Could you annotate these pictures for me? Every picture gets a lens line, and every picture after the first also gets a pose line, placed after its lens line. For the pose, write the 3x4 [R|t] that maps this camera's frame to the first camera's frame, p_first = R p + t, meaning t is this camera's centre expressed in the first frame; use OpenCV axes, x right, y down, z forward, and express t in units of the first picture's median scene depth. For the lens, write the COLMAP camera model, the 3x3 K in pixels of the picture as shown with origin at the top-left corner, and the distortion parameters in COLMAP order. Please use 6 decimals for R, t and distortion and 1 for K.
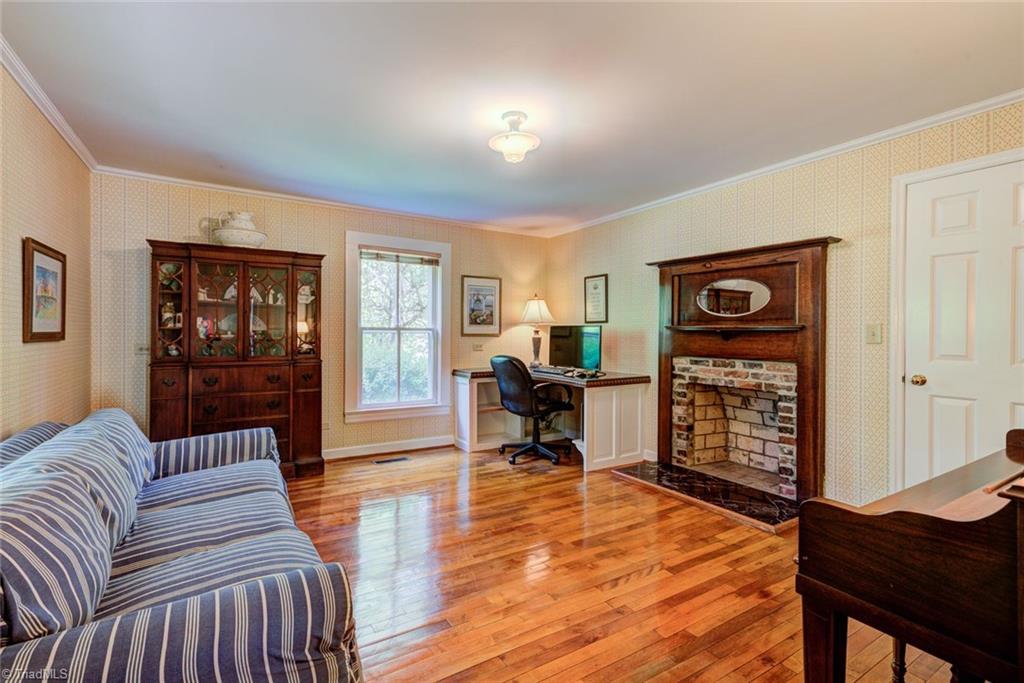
lens RADIAL K [[475.7, 0, 511.3], [0, 475.7, 331.1], [0, 0, 1]] dist [0.000947, 0.000114]
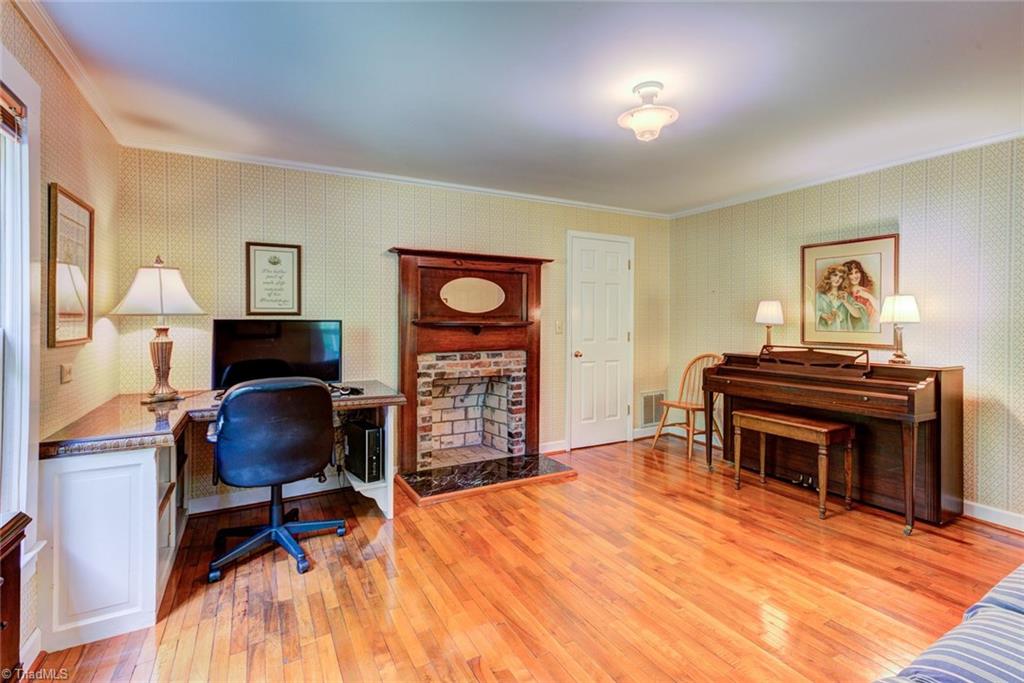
lens RADIAL K [[470.9, 0, 509.8], [0, 470.9, 320.0], [0, 0, 1]] dist [0.002839, 0.000607]
pose [[0.059214, -0.005642, 0.998229, -0.619270], [-0.002886, 0.999979, 0.005823, -0.020754], [-0.998241, -0.003225, 0.059197, 0.849616]]
